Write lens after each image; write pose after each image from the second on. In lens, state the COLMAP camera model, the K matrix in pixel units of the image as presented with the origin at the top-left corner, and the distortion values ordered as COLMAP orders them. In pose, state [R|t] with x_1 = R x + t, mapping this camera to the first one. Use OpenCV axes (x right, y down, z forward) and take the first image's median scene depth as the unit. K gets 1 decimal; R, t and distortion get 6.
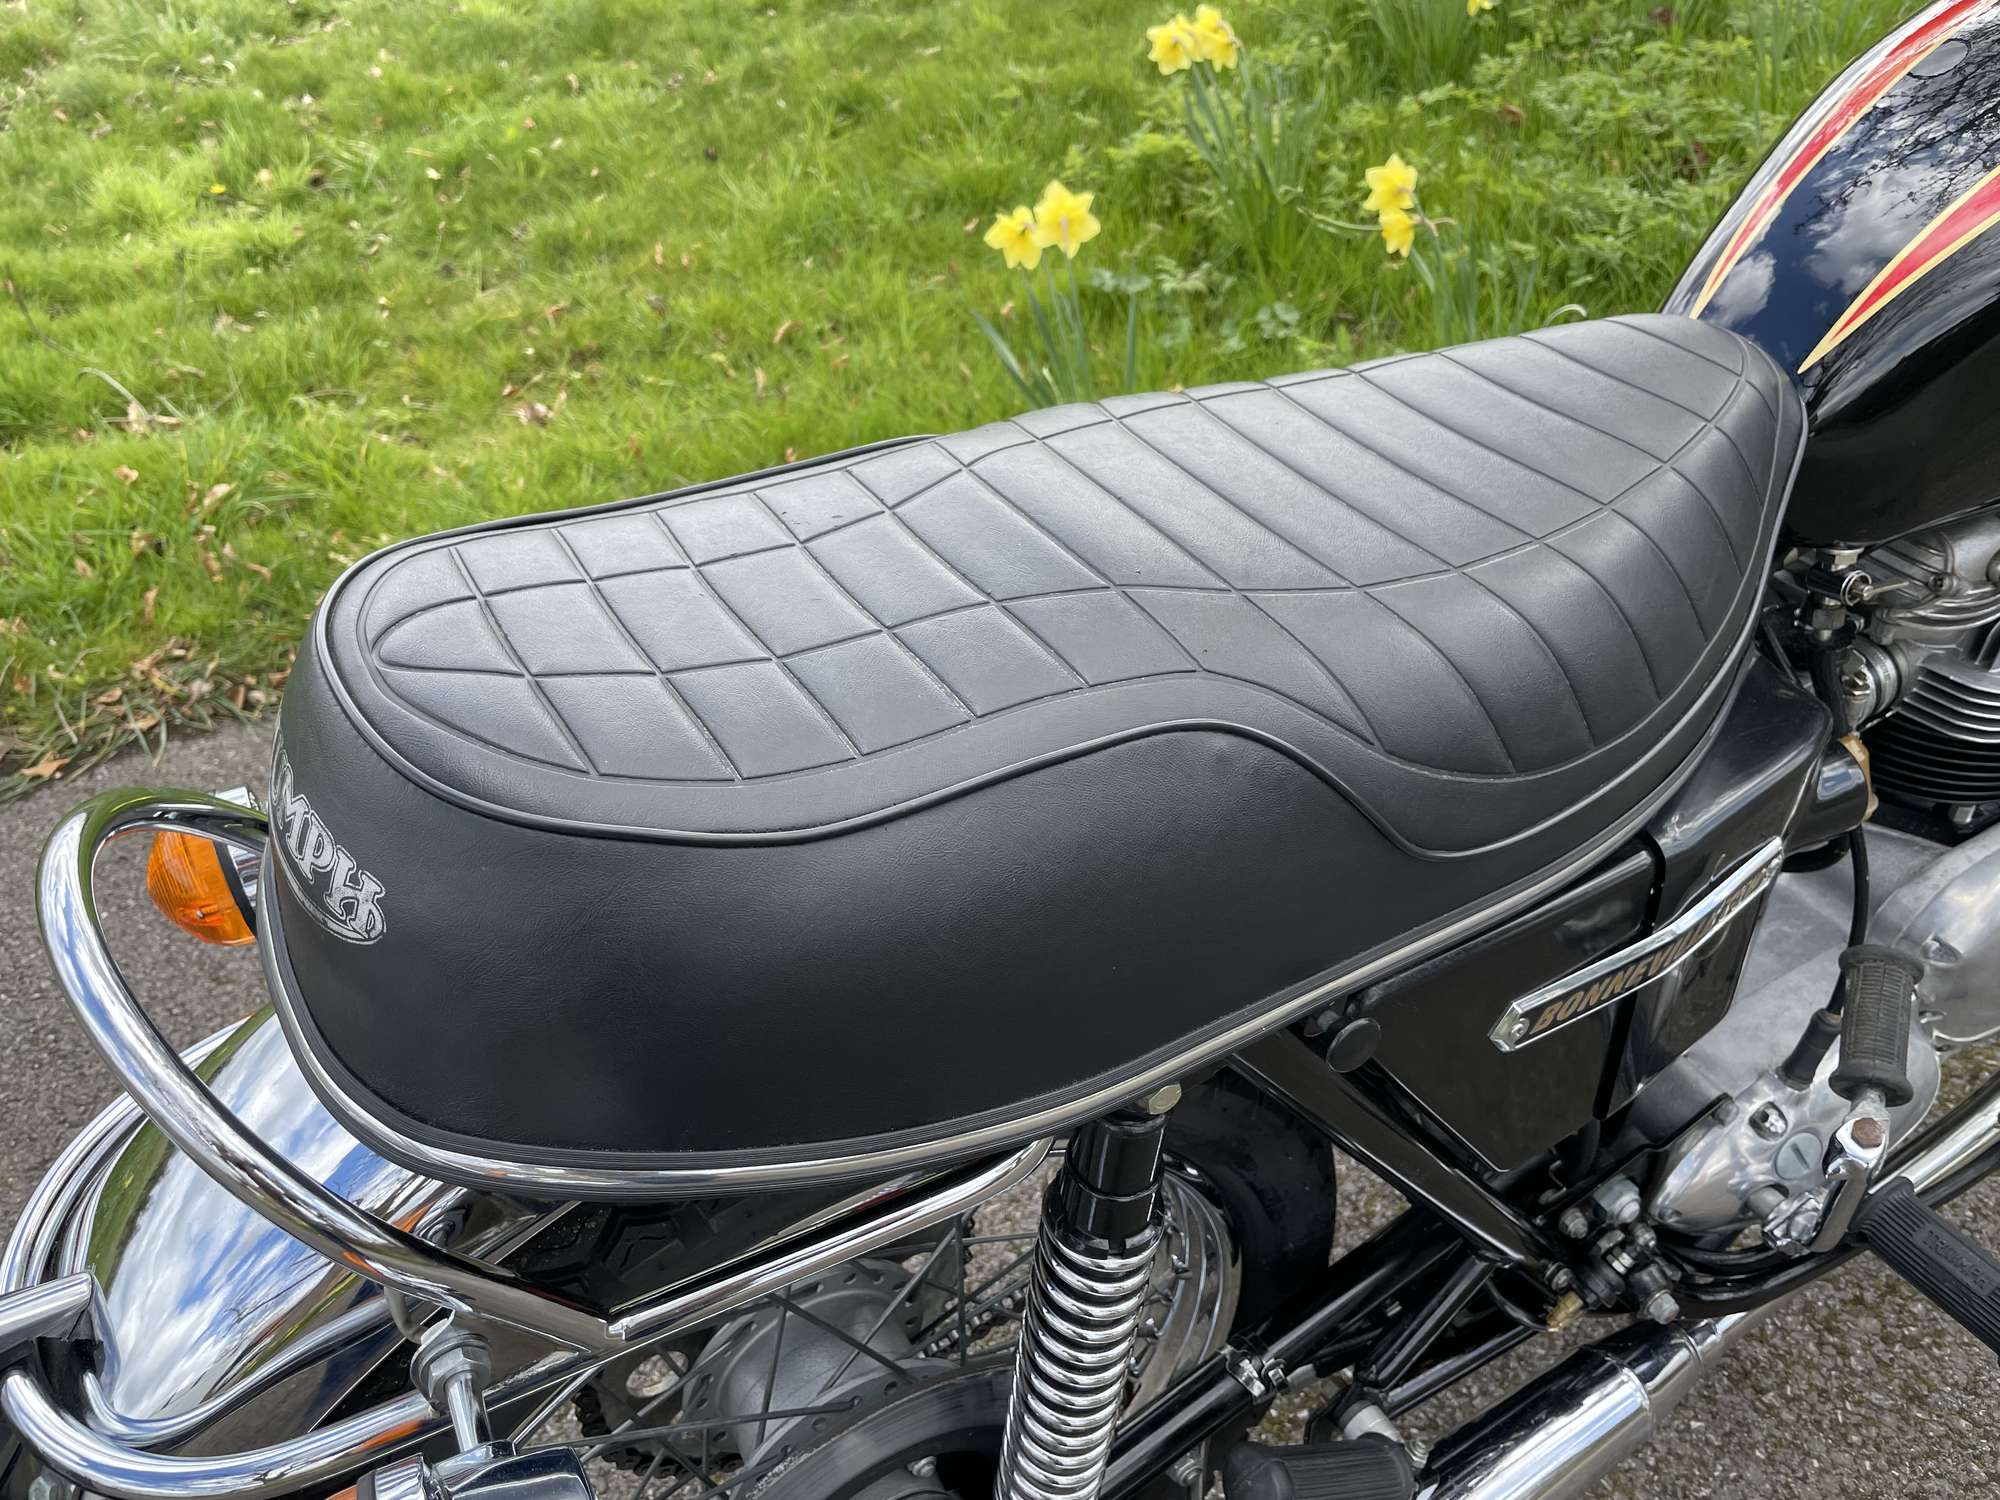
lens RADIAL K [[1543.4, 0, 992.2], [0, 1543.4, 732.5], [0, 0, 1]] dist [0.064474, -0.087873]
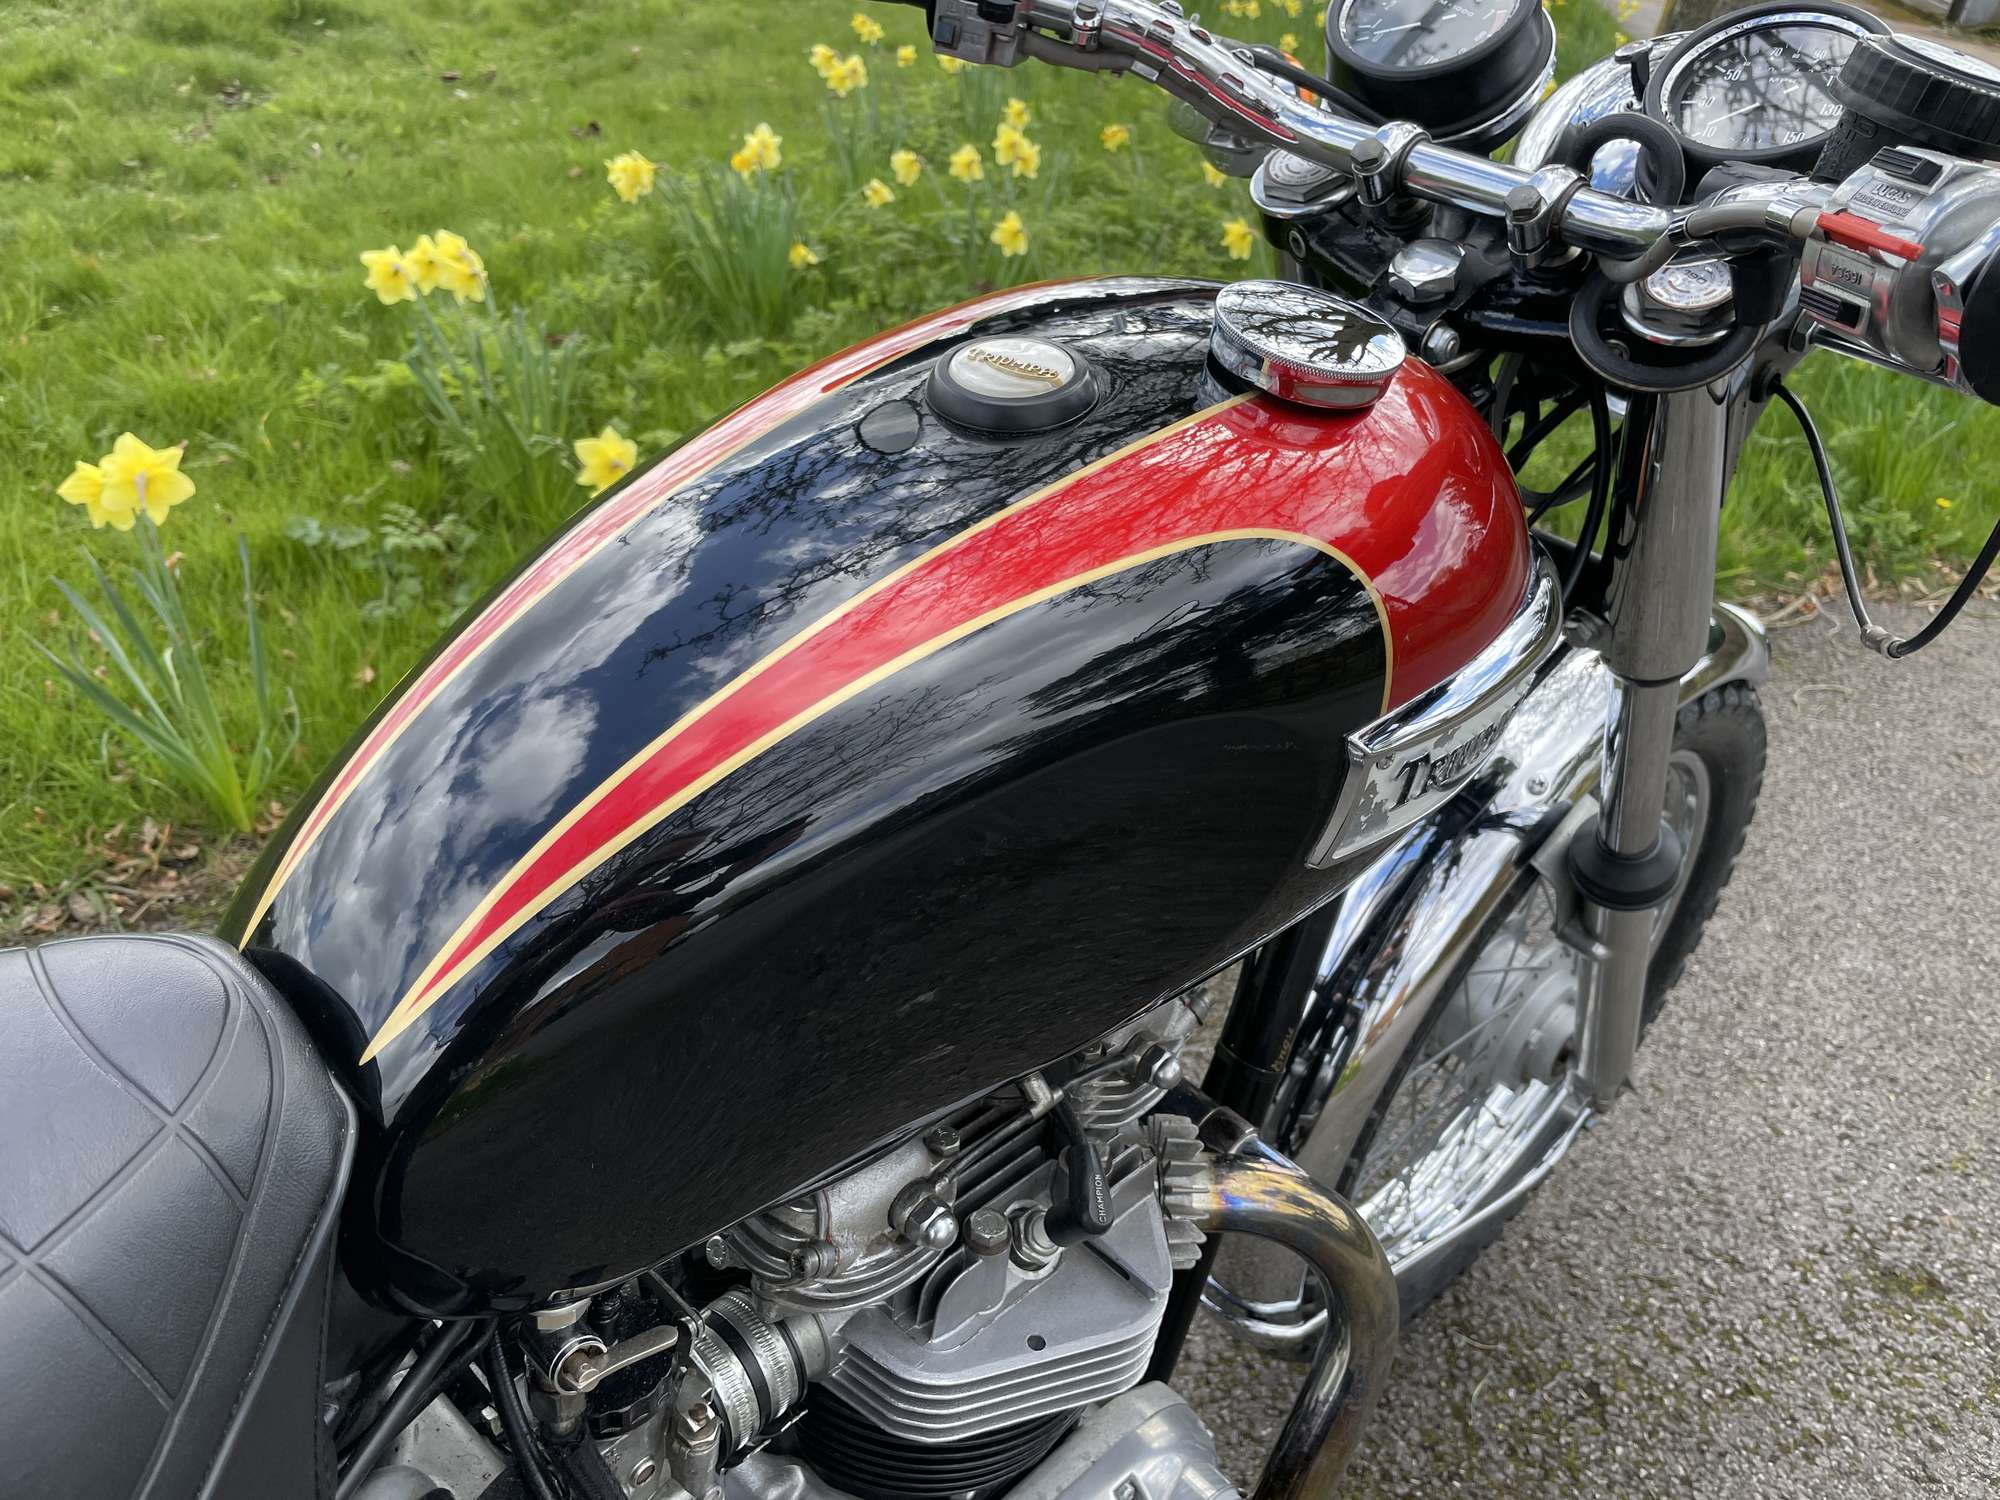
lens RADIAL K [[1535.1, 0, 991.7], [0, 1535.1, 751.8], [0, 0, 1]] dist [0.067249, -0.110371]
pose [[0.948182, 0.001860, 0.317723, 0.150398], [0.031410, 0.994536, -0.099558, -0.076359], [-0.316172, 0.104378, 0.942942, 0.108002]]
